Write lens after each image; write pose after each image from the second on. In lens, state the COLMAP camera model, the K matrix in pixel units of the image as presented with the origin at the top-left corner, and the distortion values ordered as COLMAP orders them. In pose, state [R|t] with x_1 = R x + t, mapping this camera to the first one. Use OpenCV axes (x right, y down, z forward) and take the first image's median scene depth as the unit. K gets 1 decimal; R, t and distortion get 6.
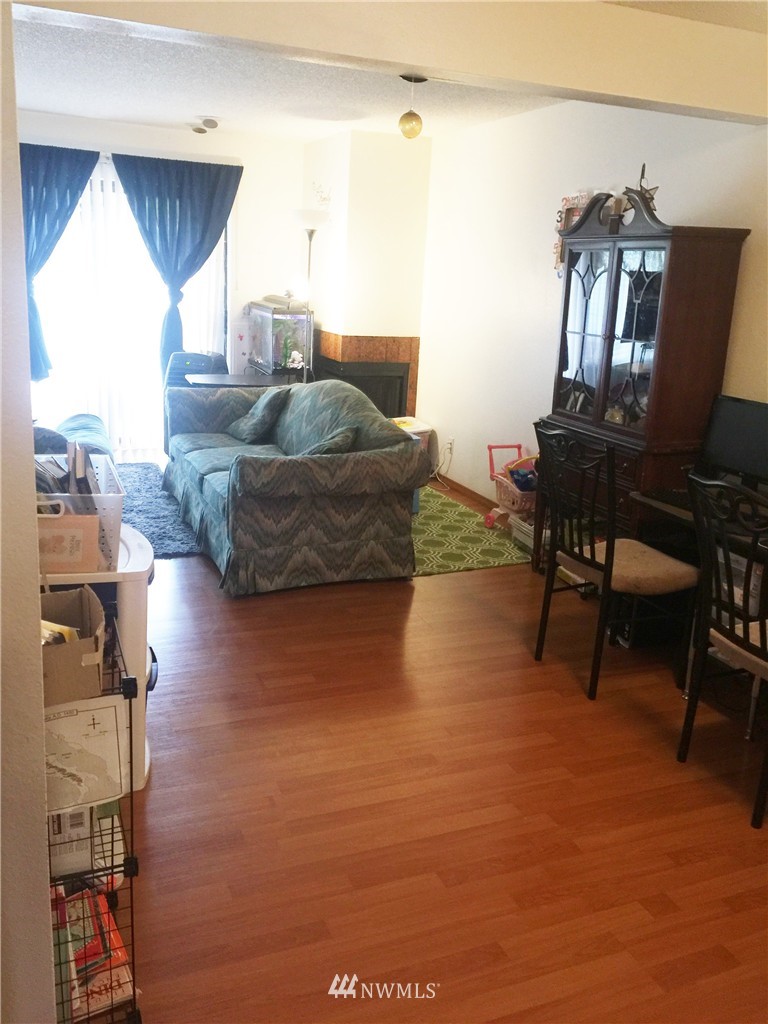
lens RADIAL K [[880.6, 0, 384.0], [0, 880.6, 512.0], [0, 0, 1]] dist [0.052773, -0.001385]
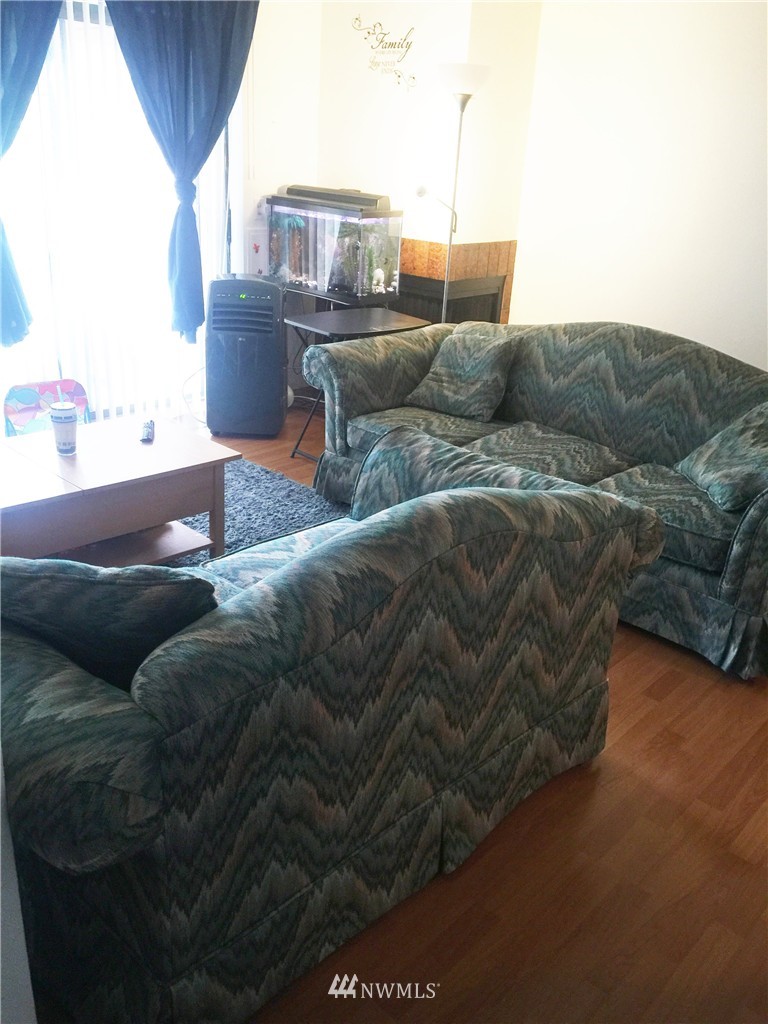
lens RADIAL K [[880.6, 0, 384.0], [0, 880.6, 512.0], [0, 0, 1]] dist [0.052773, -0.001385]
pose [[0.907183, -0.163032, 0.387866, -0.418922], [0.103730, 0.980083, 0.169343, -0.111055], [-0.407749, -0.113391, 0.906026, 0.323037]]
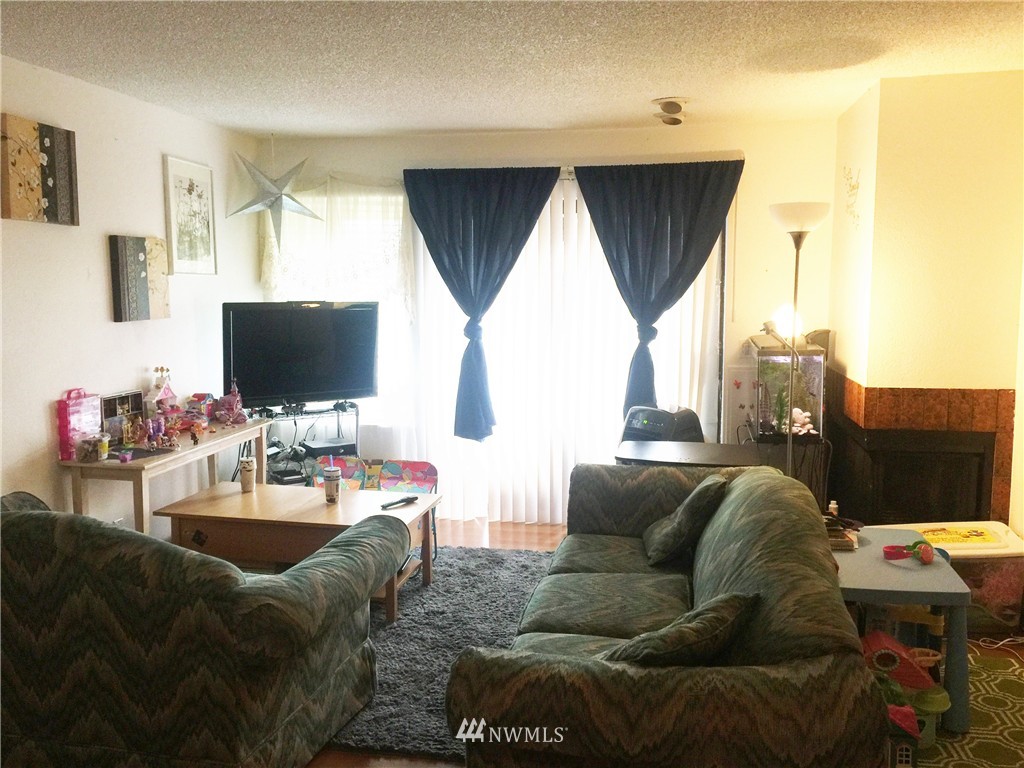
lens RADIAL K [[880.6, 0, 512.0], [0, 880.6, 384.0], [0, 0, 1]] dist [0.052773, -0.001385]
pose [[0.837545, 0.008050, -0.546310, 0.087912], [-0.096451, 0.986367, -0.133334, -0.092163], [0.537788, 0.164365, 0.826903, 0.330806]]
